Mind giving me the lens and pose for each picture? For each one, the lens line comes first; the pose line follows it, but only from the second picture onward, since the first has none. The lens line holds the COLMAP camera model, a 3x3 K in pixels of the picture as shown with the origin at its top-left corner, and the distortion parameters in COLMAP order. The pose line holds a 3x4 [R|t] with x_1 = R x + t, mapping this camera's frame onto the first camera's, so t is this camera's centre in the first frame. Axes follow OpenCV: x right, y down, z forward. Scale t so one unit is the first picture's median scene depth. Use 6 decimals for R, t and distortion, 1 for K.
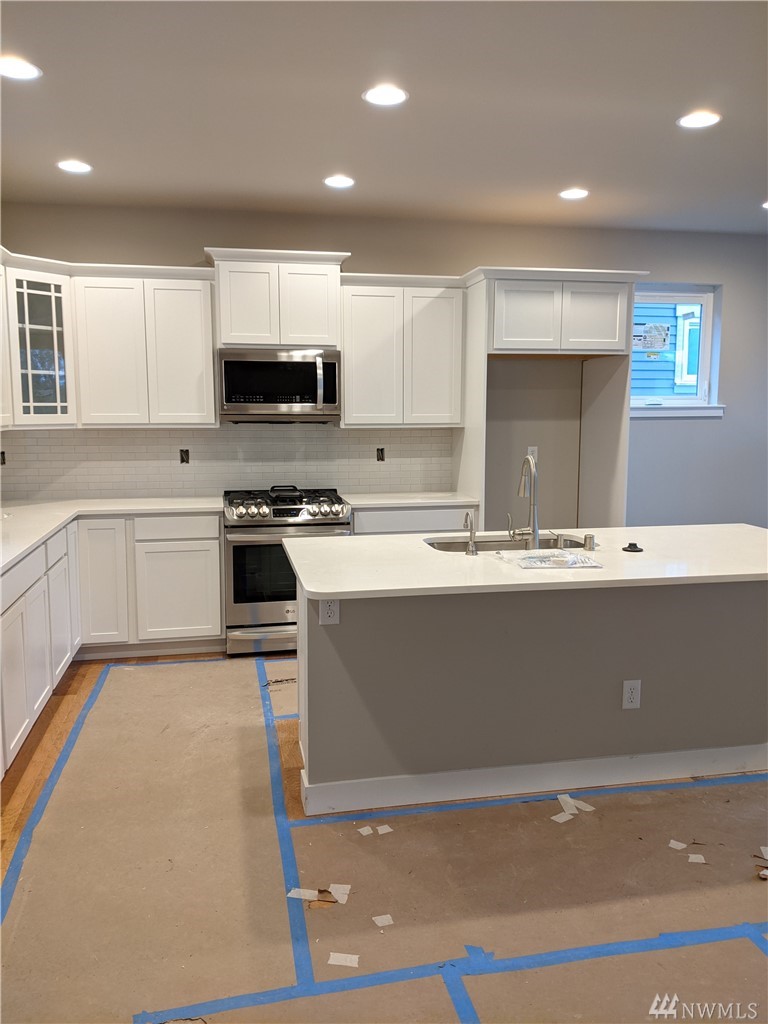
lens RADIAL K [[810.4, 0, 389.2], [0, 810.4, 515.6], [0, 0, 1]] dist [0.040891, -0.073822]
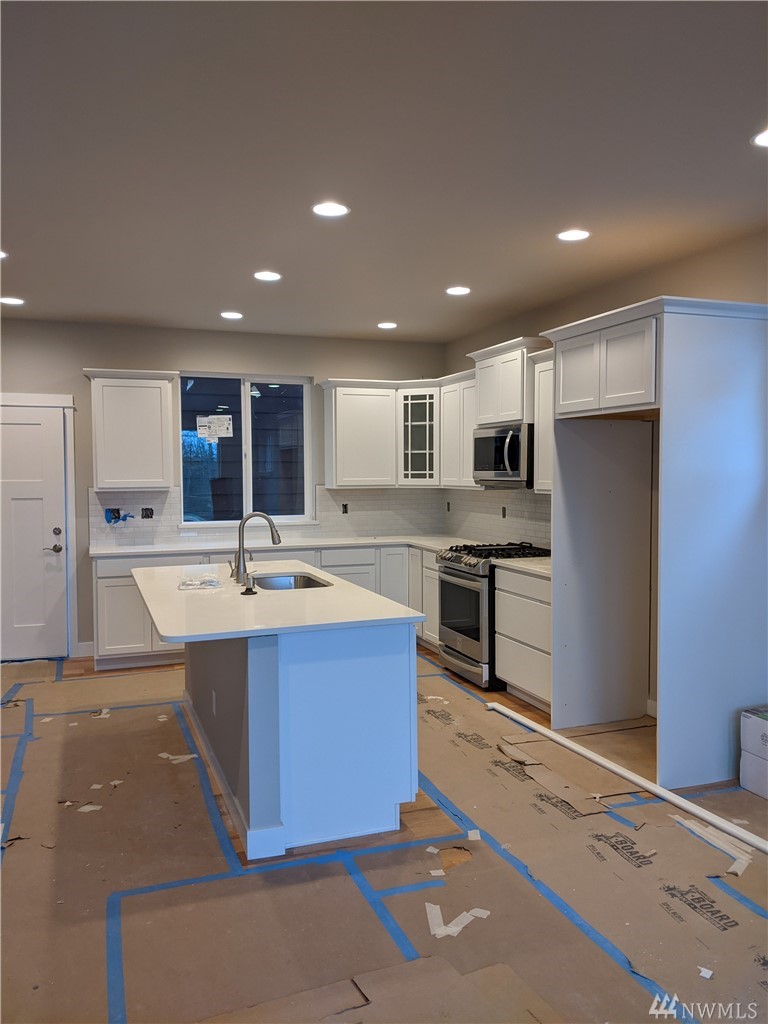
lens RADIAL K [[810.4, 0, 400.9], [0, 810.4, 514.6], [0, 0, 1]] dist [0.040891, -0.073822]
pose [[0.167878, 0.054144, -0.984320, 1.081234], [-0.124497, 0.991661, 0.033315, -0.102959], [0.977915, 0.116952, 0.173219, 0.703480]]
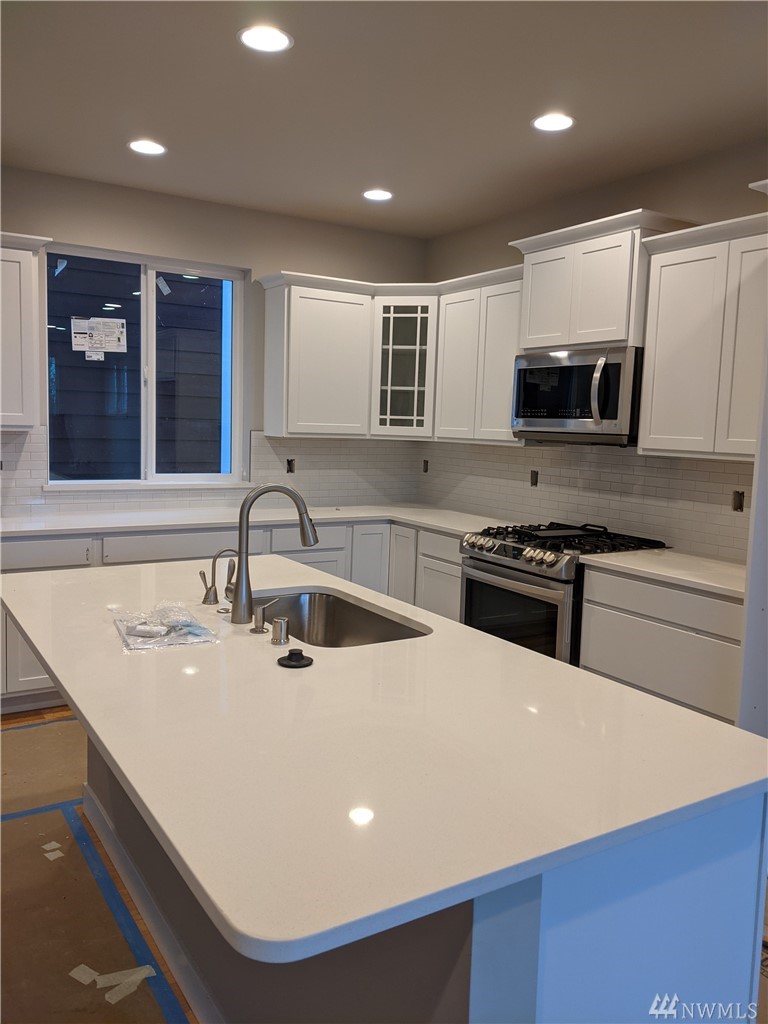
lens RADIAL K [[810.4, 0, 382.6], [0, 810.4, 511.6], [0, 0, 1]] dist [0.040891, -0.073822]
pose [[0.352261, 0.114966, -0.928814, 0.587888], [-0.153724, 0.986055, 0.063750, -0.076650], [0.923191, 0.120324, 0.365022, 0.589426]]
